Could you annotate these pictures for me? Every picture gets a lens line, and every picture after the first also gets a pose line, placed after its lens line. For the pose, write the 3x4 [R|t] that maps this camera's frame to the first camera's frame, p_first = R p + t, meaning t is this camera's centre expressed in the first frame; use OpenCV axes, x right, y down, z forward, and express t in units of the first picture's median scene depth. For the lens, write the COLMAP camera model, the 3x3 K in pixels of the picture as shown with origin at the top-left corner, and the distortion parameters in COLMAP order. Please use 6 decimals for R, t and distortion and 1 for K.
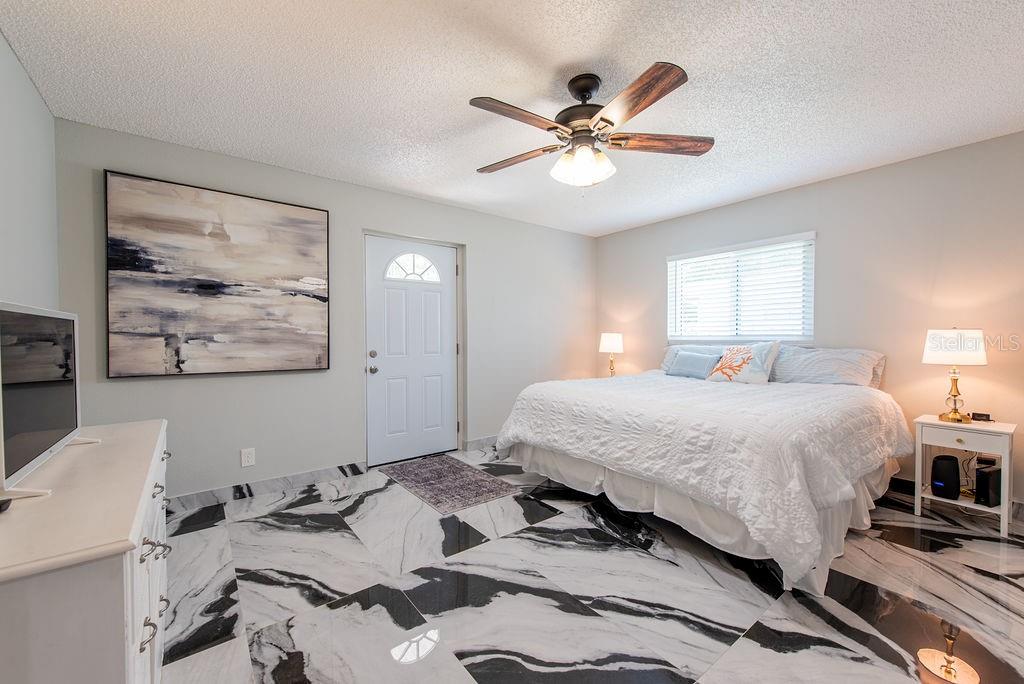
lens RADIAL K [[408.6, 0, 510.4], [0, 408.6, 345.7], [0, 0, 1]] dist [0.010526, -0.001970]
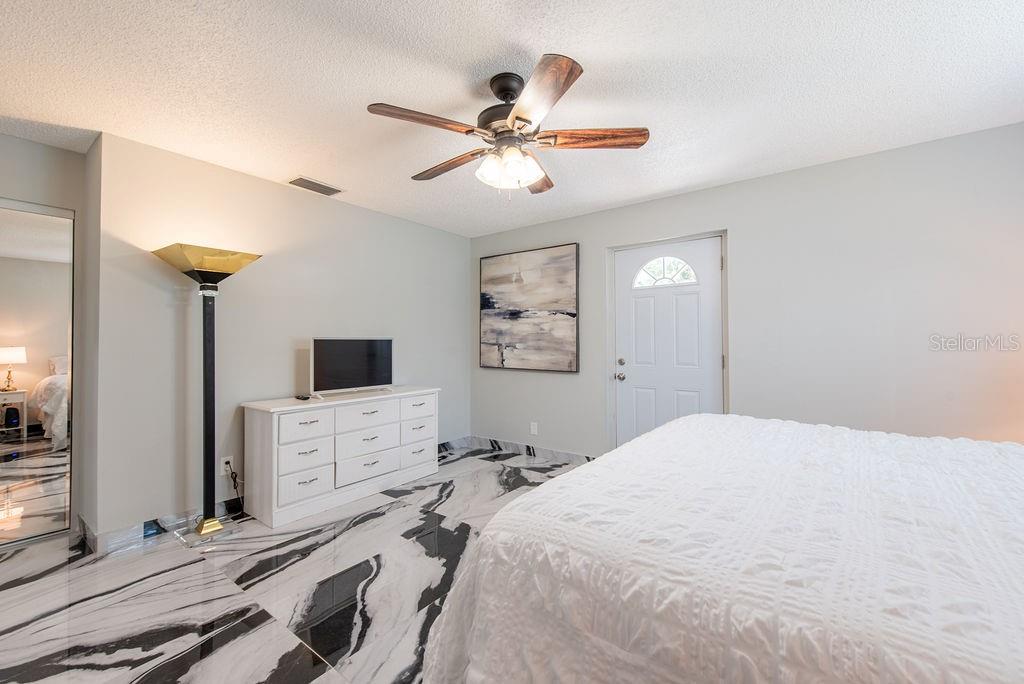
lens RADIAL K [[422.6, 0, 514.0], [0, 422.6, 336.5], [0, 0, 1]] dist [0.002215, -0.000249]
pose [[0.253810, -0.010847, -0.967193, 0.867915], [-0.017058, 0.999731, -0.015688, -0.031004], [0.967104, 0.020480, 0.253557, 0.602098]]
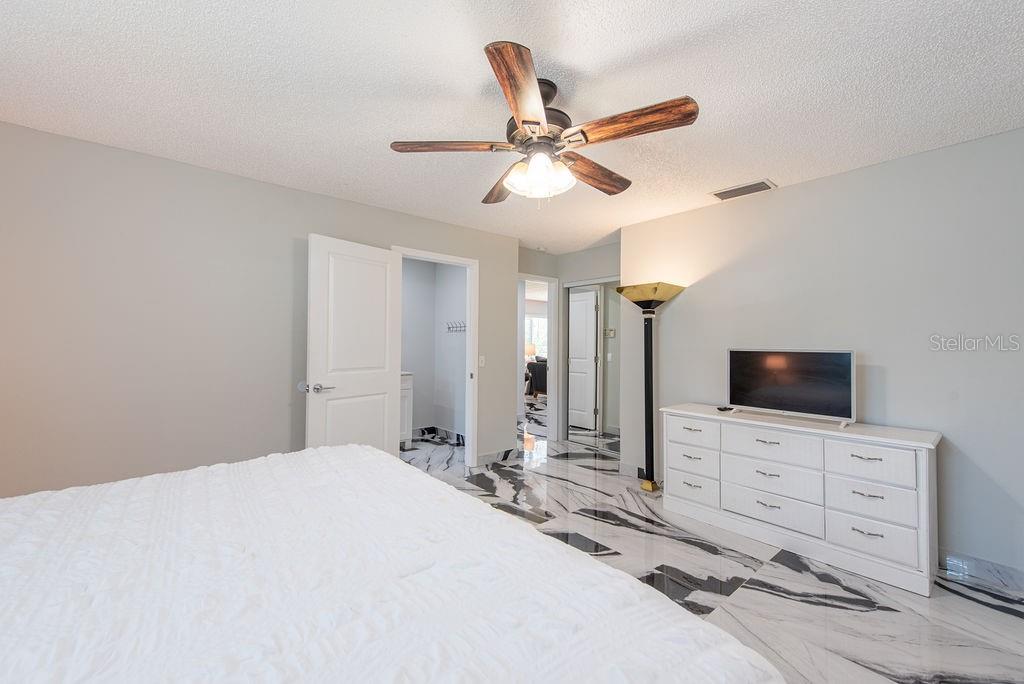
lens RADIAL K [[408.6, 0, 512.5], [0, 408.6, 340.5], [0, 0, 1]] dist [0.010526, -0.001970]
pose [[-0.999383, -0.009786, -0.033721, 0.203073], [-0.010096, 0.999908, 0.009057, -0.064633], [0.033630, 0.009392, -0.999390, 1.470838]]
